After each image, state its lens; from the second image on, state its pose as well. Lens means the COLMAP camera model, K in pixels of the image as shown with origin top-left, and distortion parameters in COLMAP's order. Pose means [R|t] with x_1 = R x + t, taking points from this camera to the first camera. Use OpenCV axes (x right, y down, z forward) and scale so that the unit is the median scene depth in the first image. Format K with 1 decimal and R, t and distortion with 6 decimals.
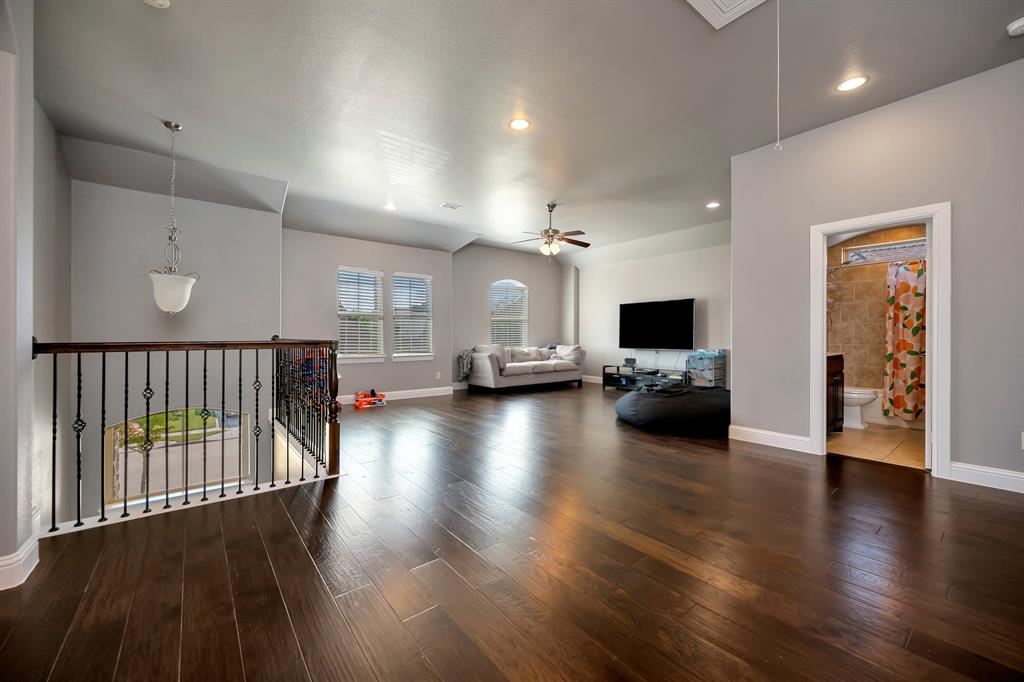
lens RADIAL K [[400.9, 0, 514.0], [0, 400.9, 337.0], [0, 0, 1]] dist [-0.000254, -0.000047]
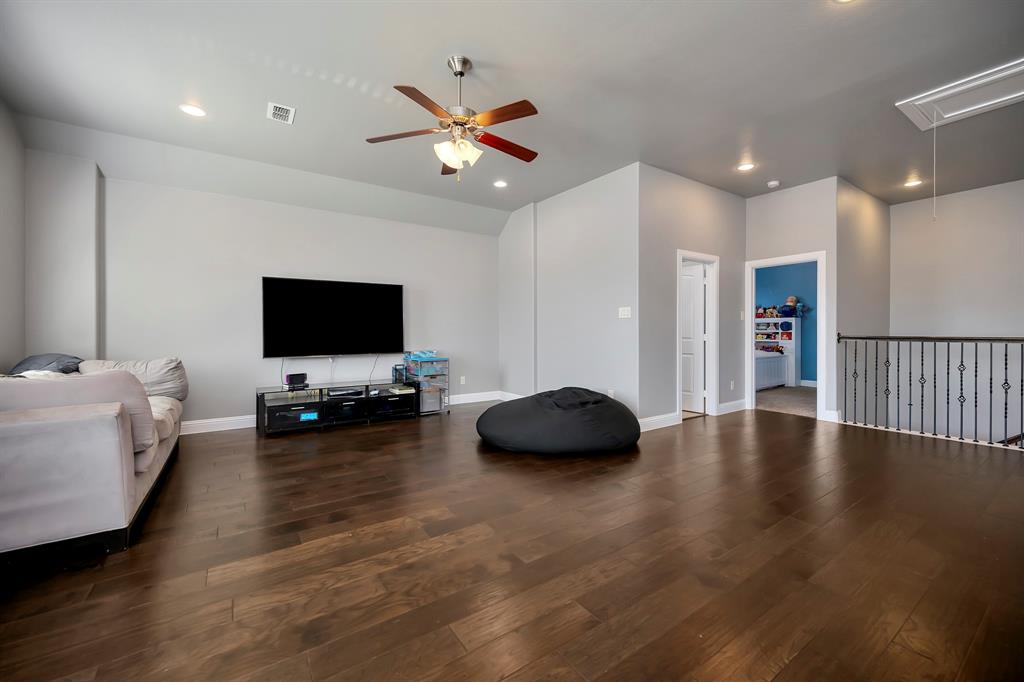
lens RADIAL K [[400.9, 0, 514.0], [0, 400.9, 337.0], [0, 0, 1]] dist [-0.000254, -0.000047]
pose [[0.082559, -0.008862, 0.996547, -0.264450], [0.005573, 0.999949, 0.008431, -0.003178], [-0.996571, 0.004857, 0.082604, 0.651260]]
